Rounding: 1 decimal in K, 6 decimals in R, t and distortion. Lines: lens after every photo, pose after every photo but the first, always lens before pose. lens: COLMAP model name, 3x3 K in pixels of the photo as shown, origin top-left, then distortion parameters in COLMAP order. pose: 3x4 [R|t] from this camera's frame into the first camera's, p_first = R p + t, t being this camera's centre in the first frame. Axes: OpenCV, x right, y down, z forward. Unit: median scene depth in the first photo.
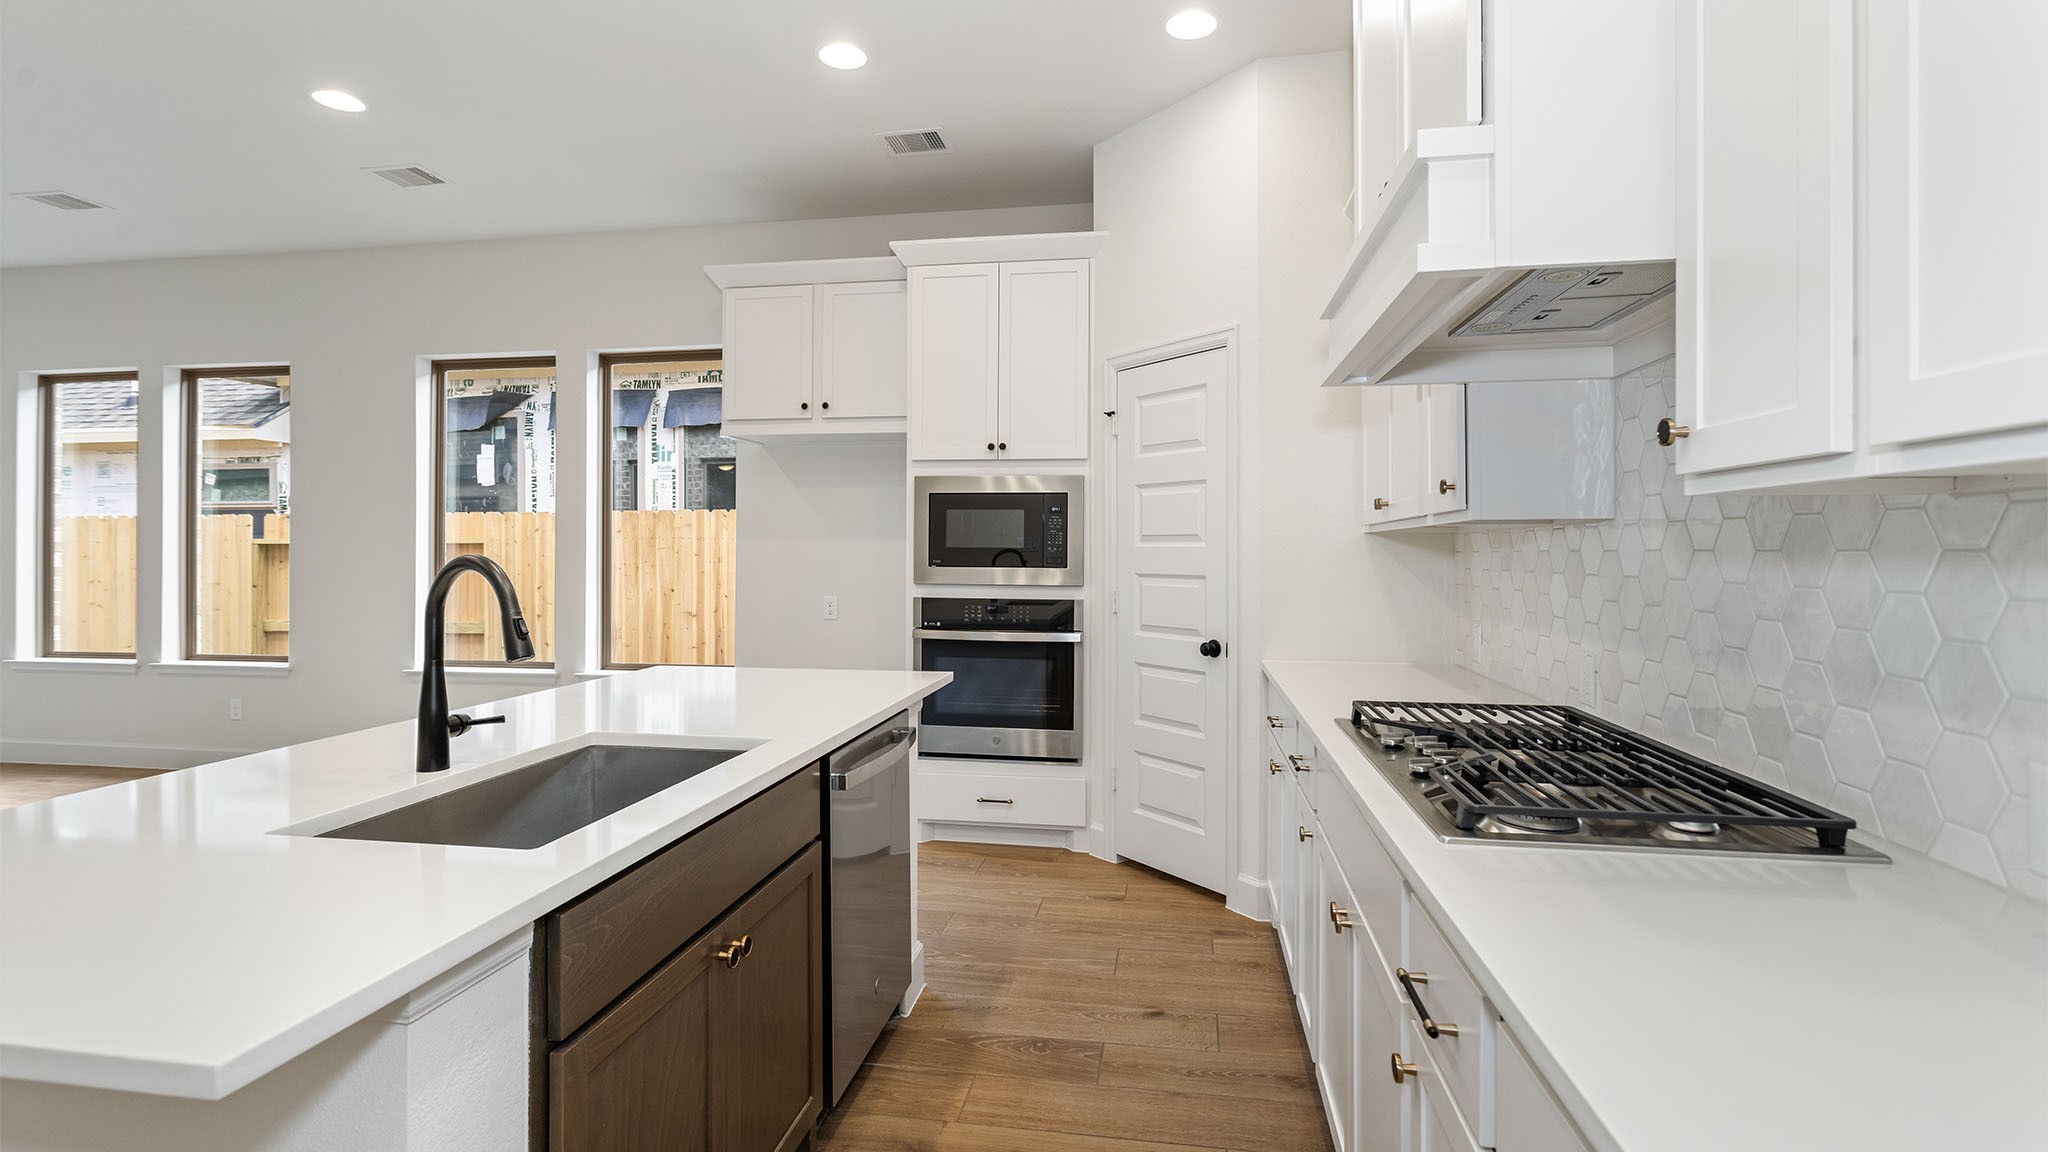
lens RADIAL K [[959.4, 0, 1024.0], [0, 959.4, 546.8], [0, 0, 1]] dist [0.000114, 0.000951]
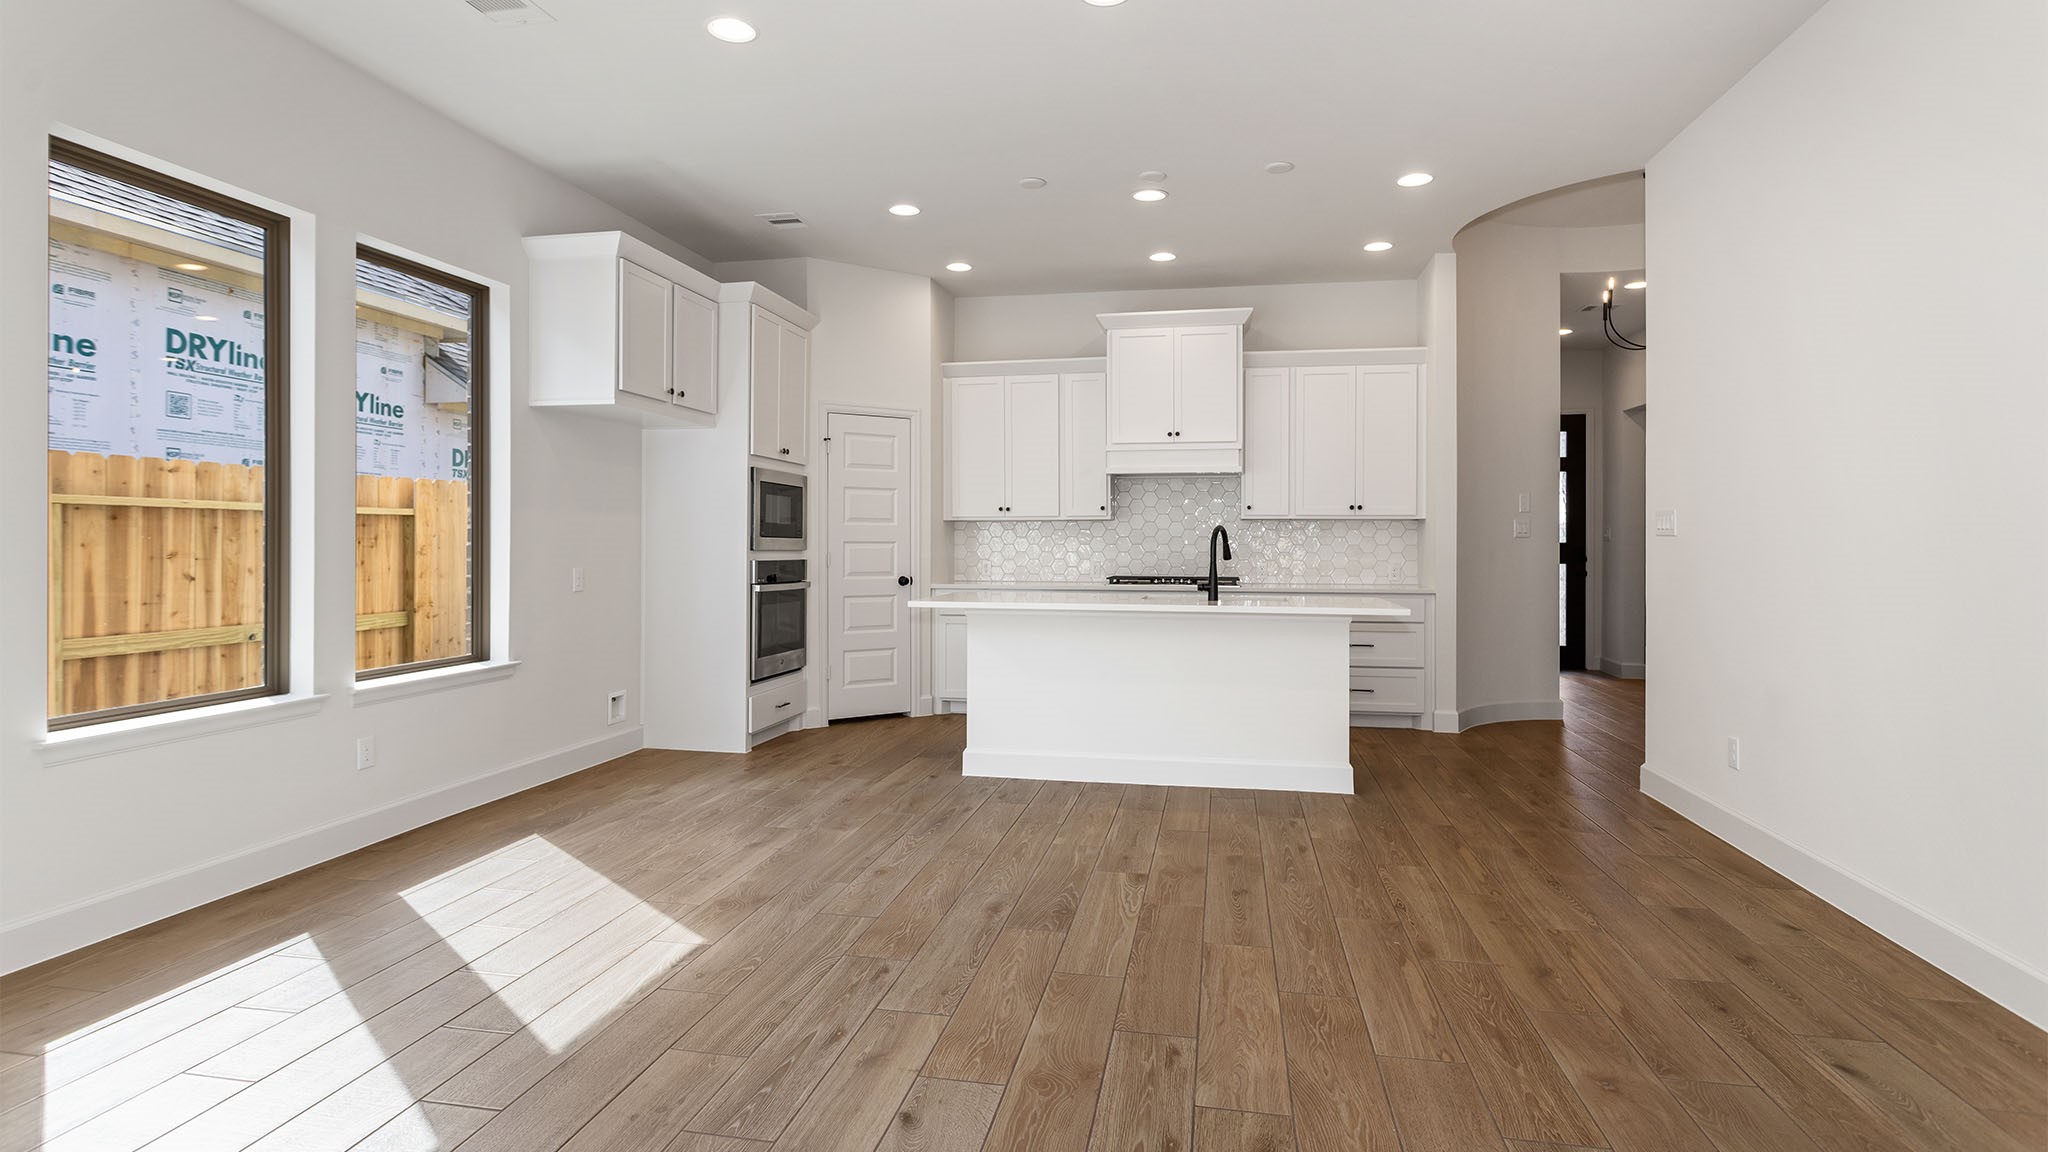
lens RADIAL K [[1032.4, 0, 1027.7], [0, 1032.4, 538.3], [0, 0, 1]] dist [0.001248, 0.000181]
pose [[0.019674, 0.003919, 0.999799, -1.498473], [-0.006834, 0.999969, -0.003785, 0.025526], [-0.999783, -0.006759, 0.019700, 0.605549]]
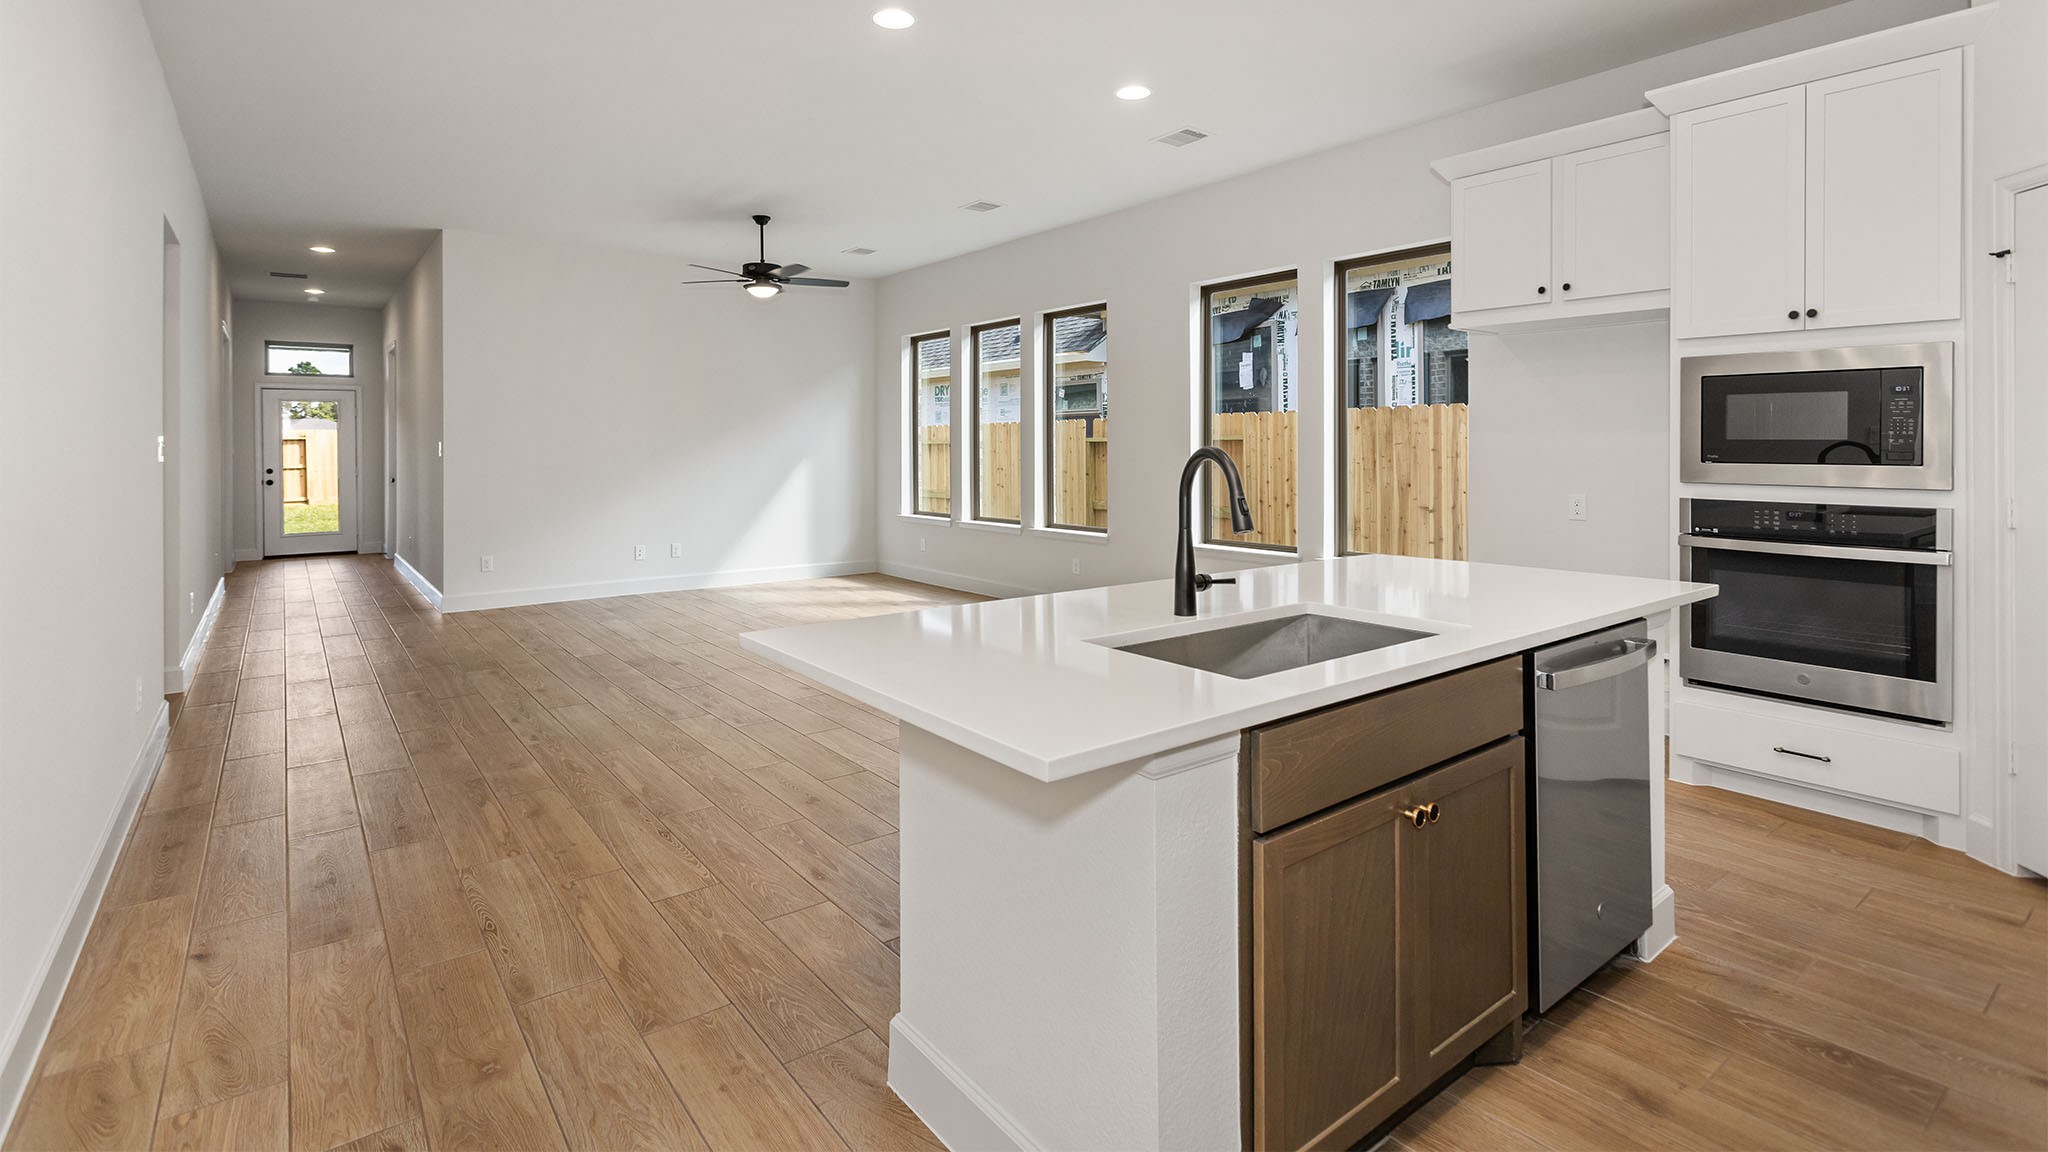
lens RADIAL K [[963.1, 0, 1017.7], [0, 963.1, 443.7], [0, 0, 1]] dist [0.001006, 0.000134]
pose [[0.730927, -0.004573, -0.682440, 0.040610], [0.005165, 0.999986, -0.001170, 0.001725], [0.682436, -0.002670, 0.730941, -0.037387]]
